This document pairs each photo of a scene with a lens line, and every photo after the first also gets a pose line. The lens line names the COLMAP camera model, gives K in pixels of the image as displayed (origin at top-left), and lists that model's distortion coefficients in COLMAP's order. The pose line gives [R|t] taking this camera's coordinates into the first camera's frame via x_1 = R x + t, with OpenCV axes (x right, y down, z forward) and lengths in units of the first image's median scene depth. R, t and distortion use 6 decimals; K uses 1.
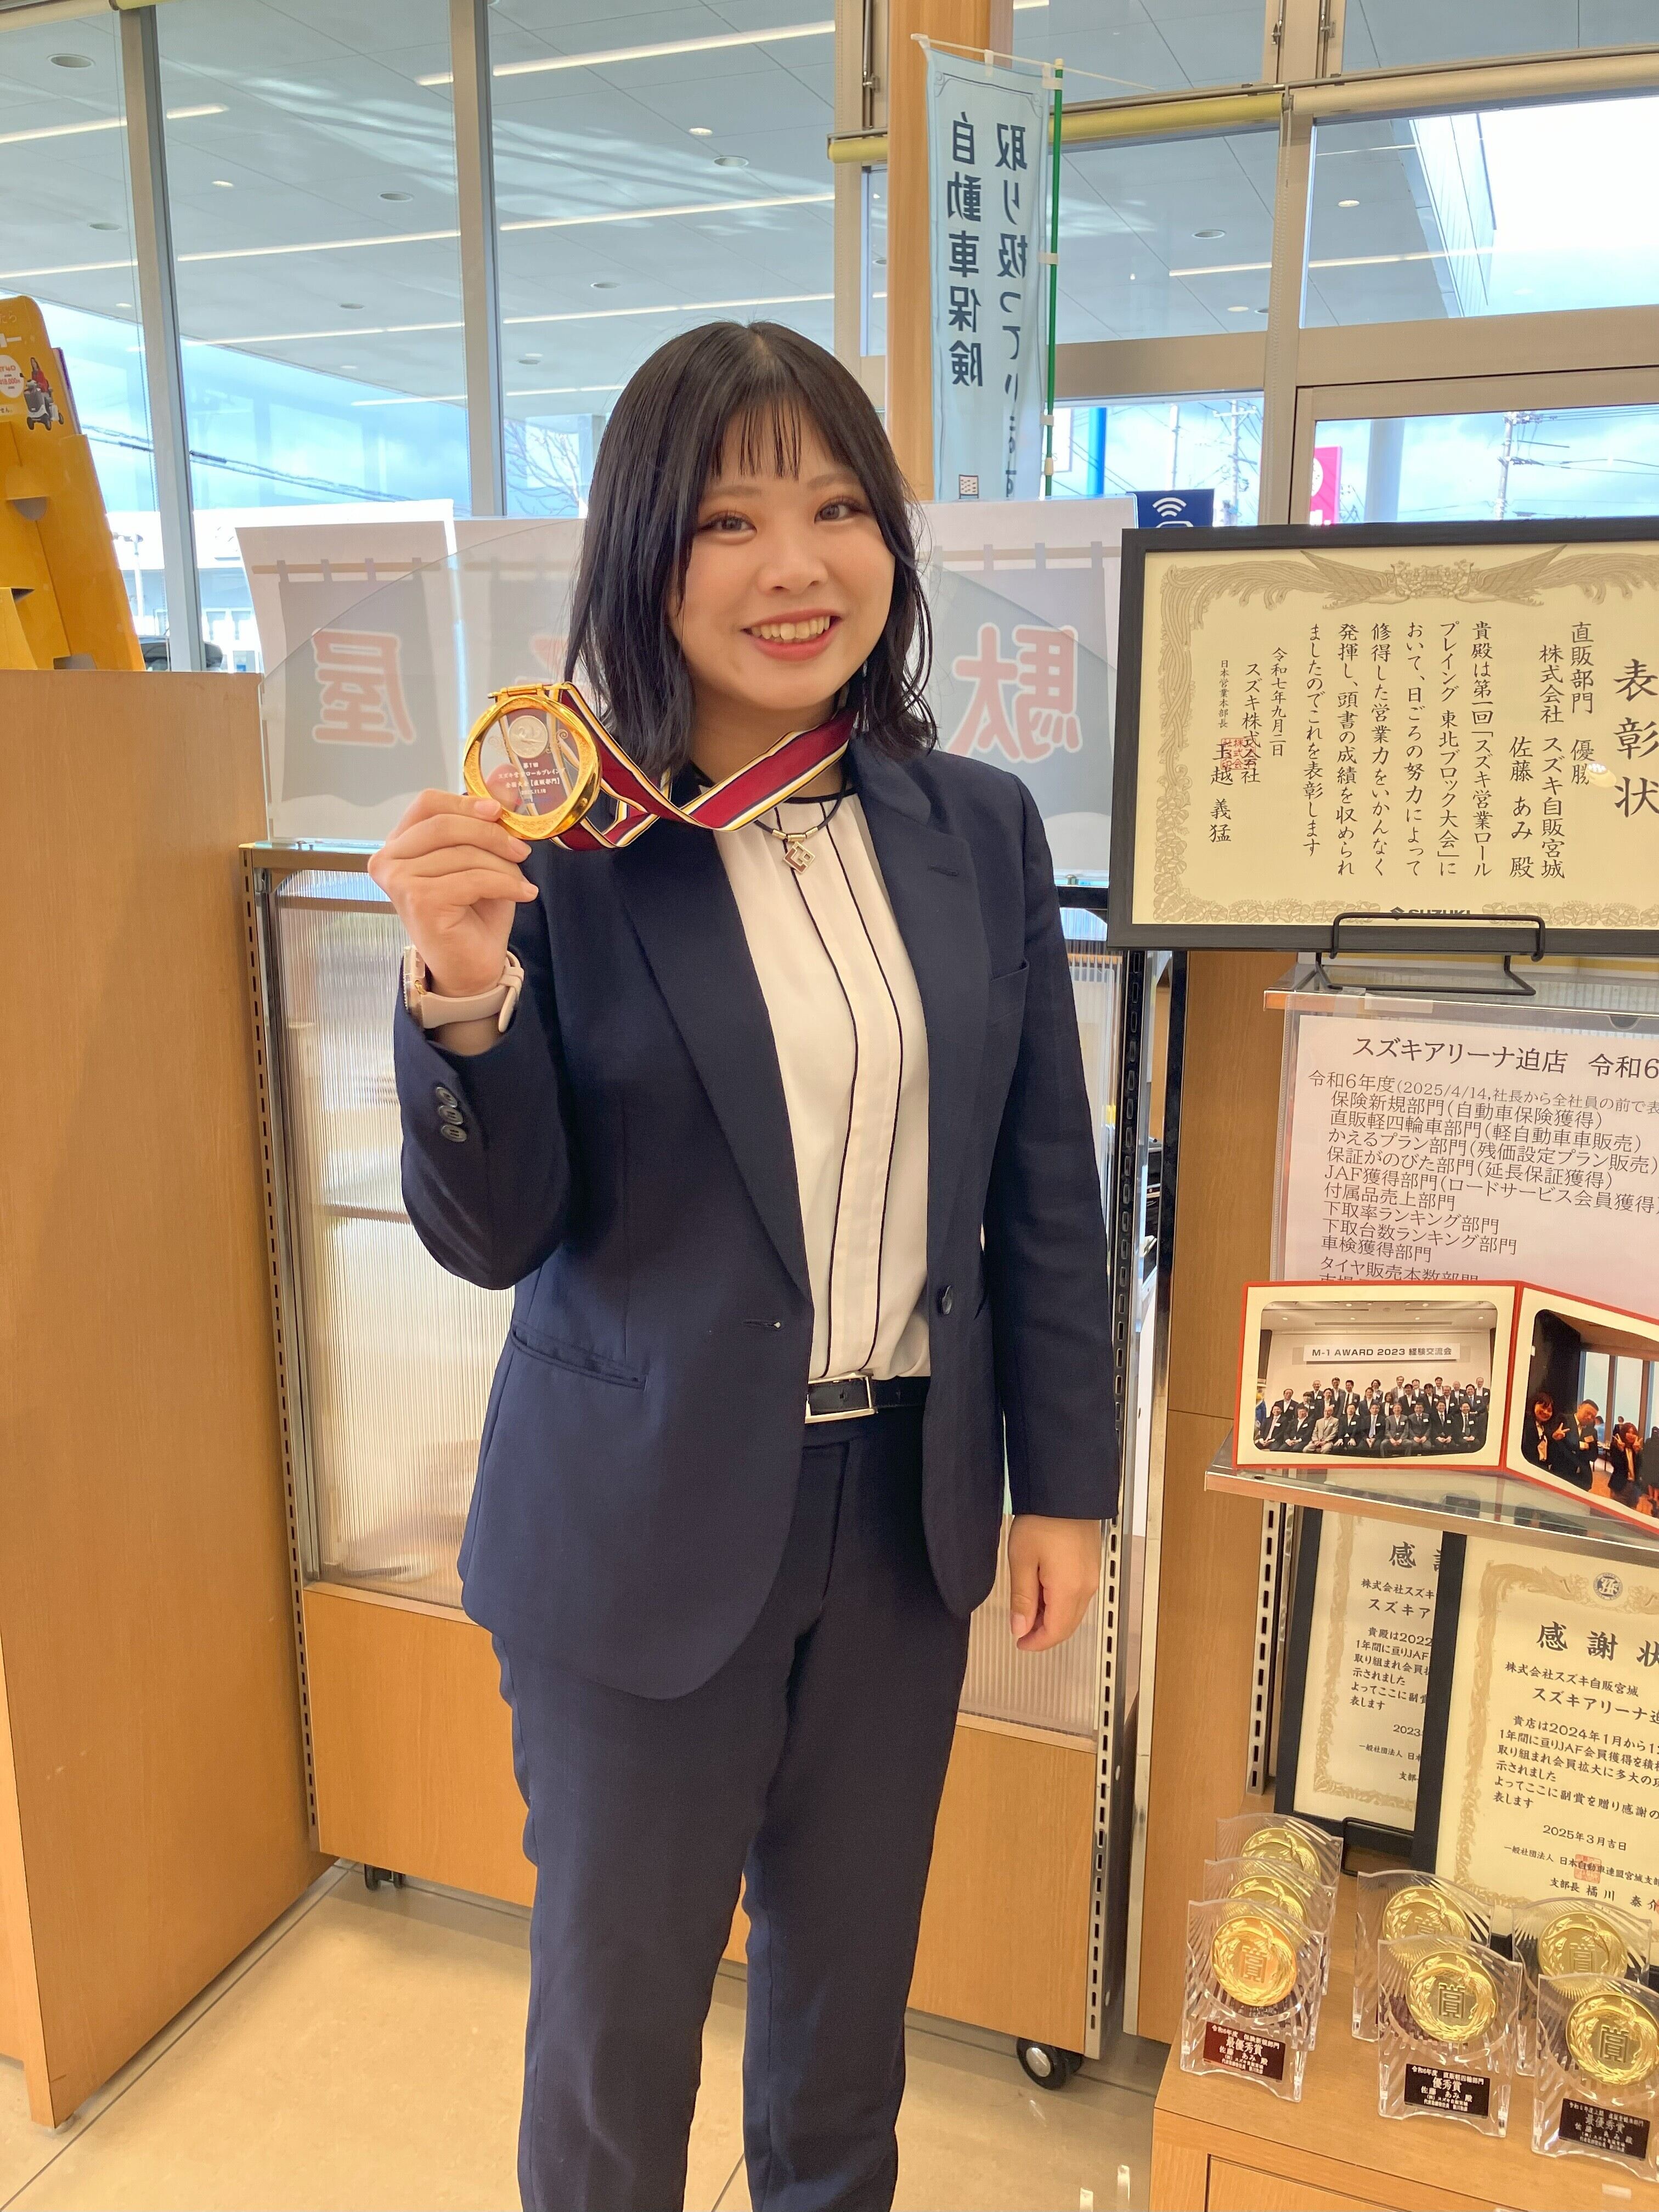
lens RADIAL K [[1803.4, 0, 828.5], [0, 1803.4, 1116.5], [0, 0, 1]] dist [0.045980, -0.038908]
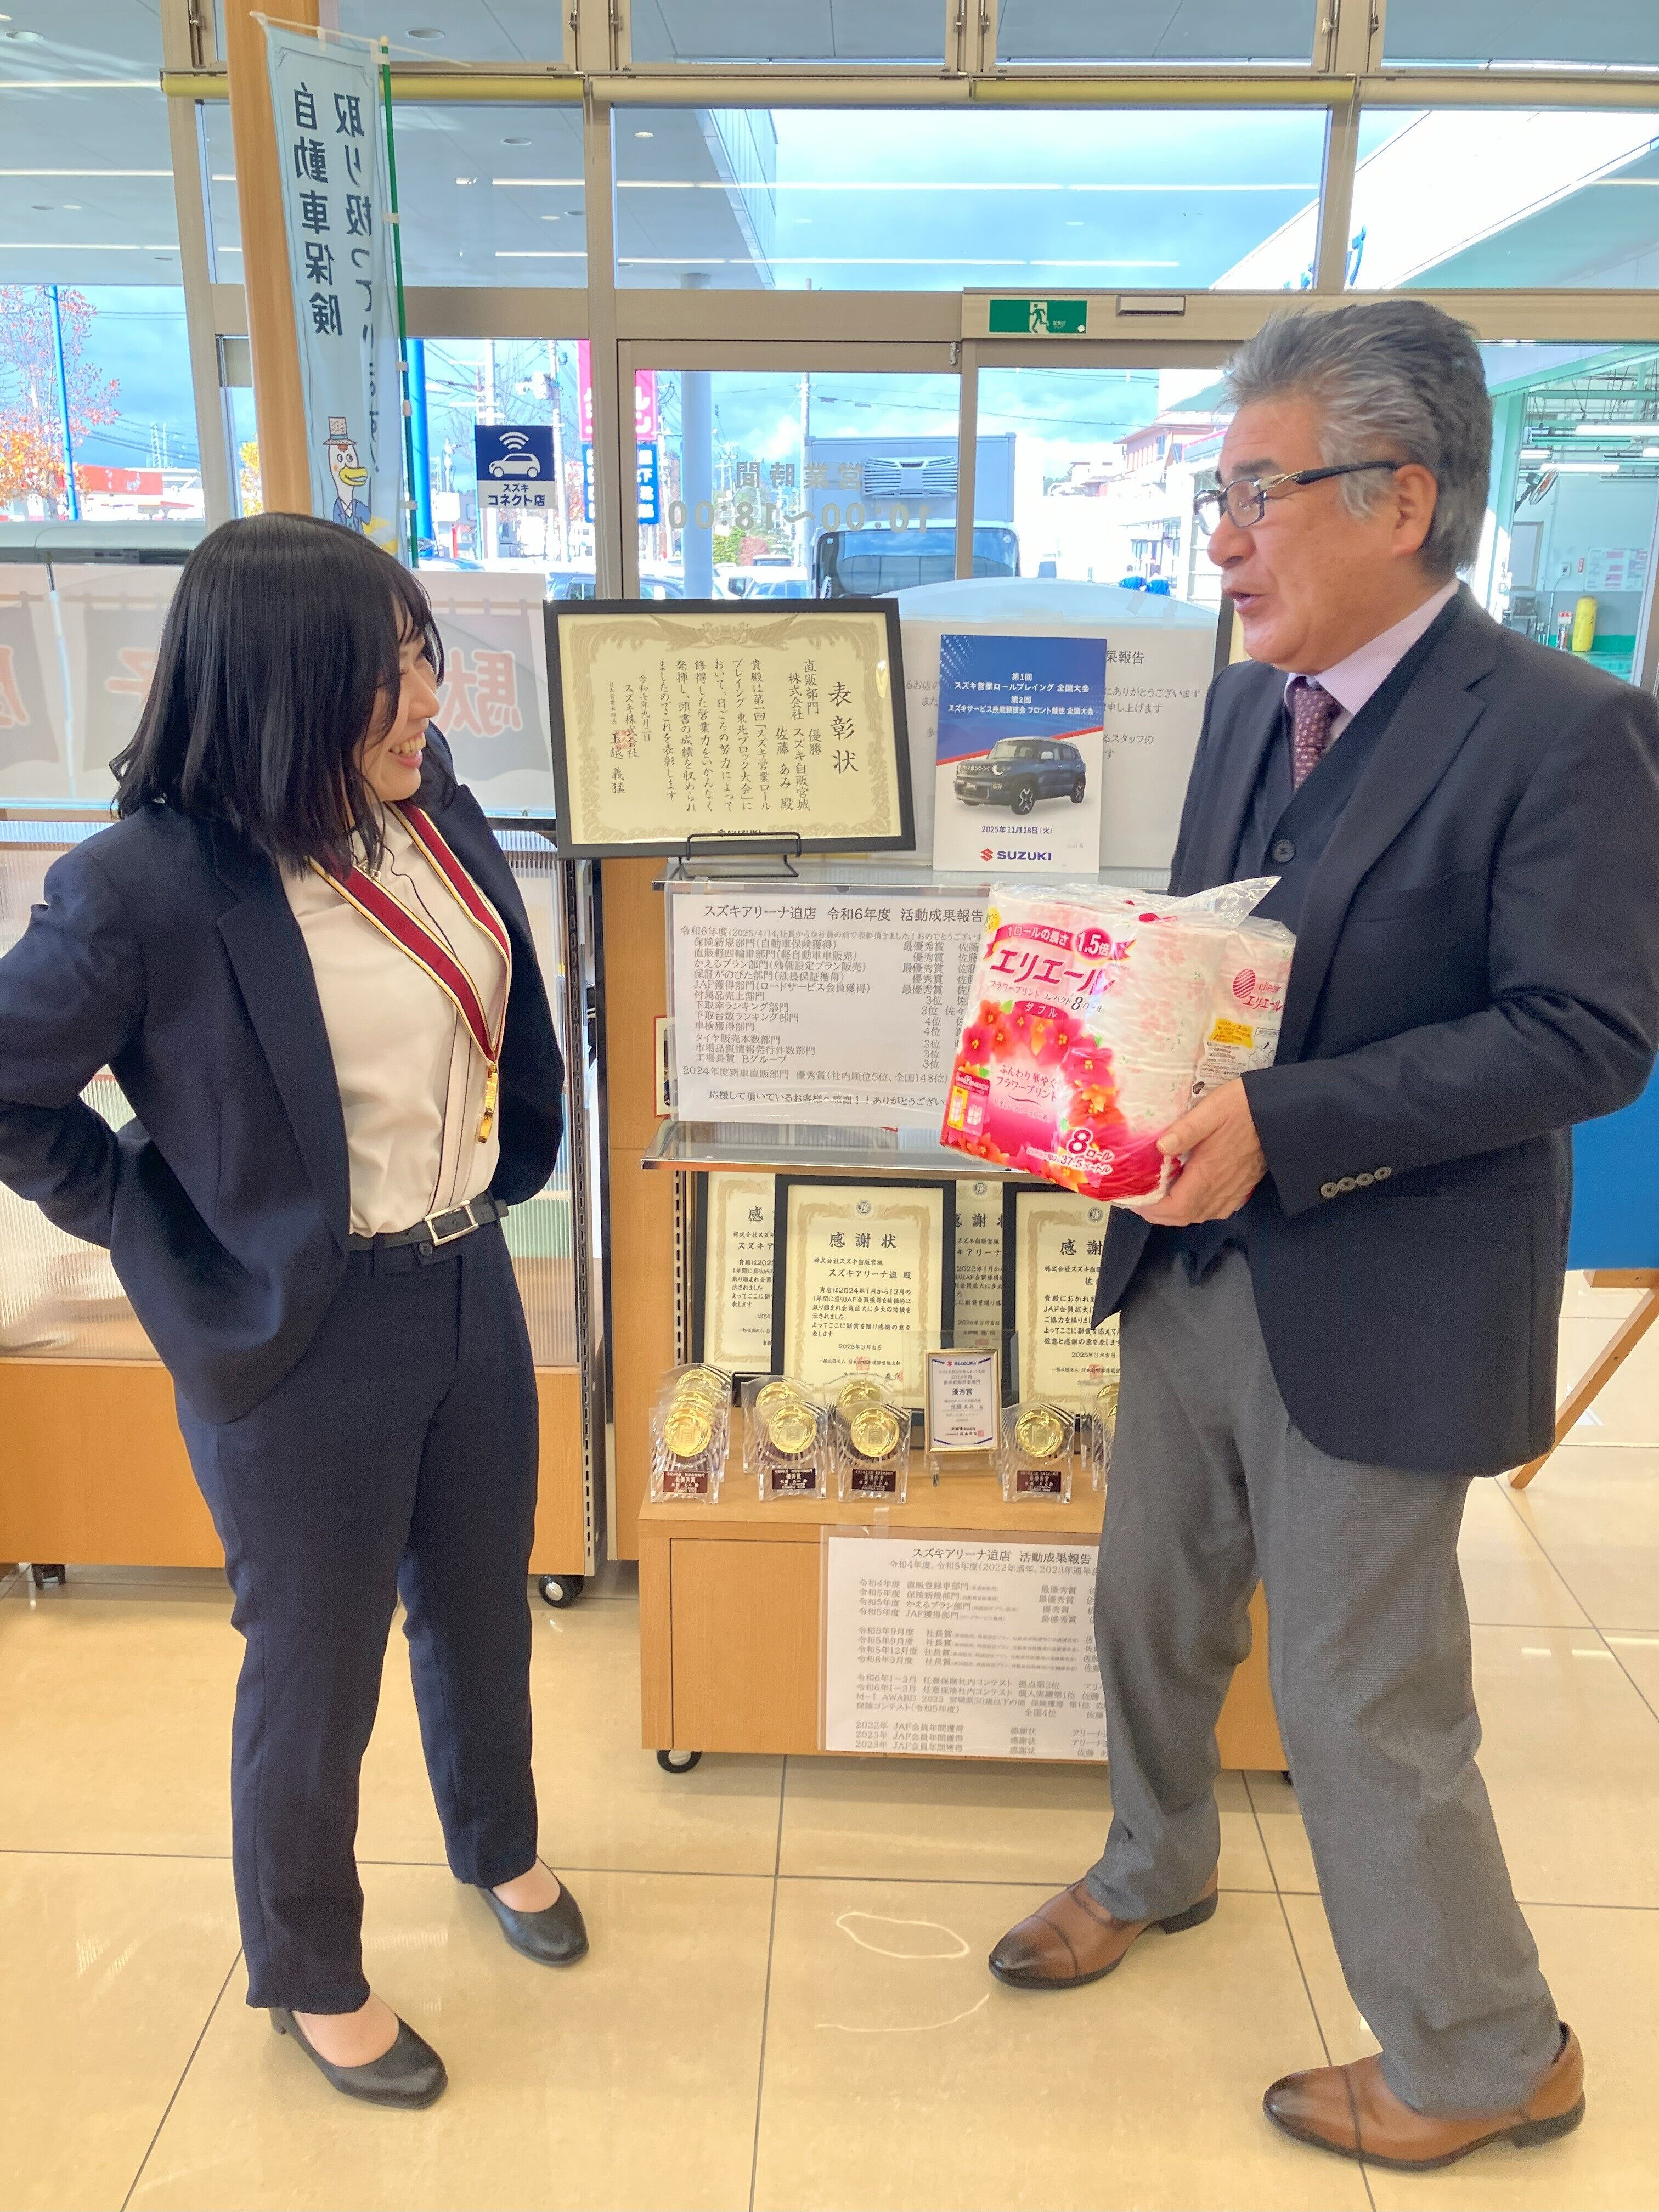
lens RADIAL K [[1803.4, 0, 853.7], [0, 1803.4, 1110.5], [0, 0, 1]] dist [0.045980, -0.038908]
pose [[0.934880, -0.092160, 0.342791, -0.177393], [0.069854, 0.994590, 0.076890, 0.027332], [-0.348023, -0.047937, 0.936260, -0.646567]]
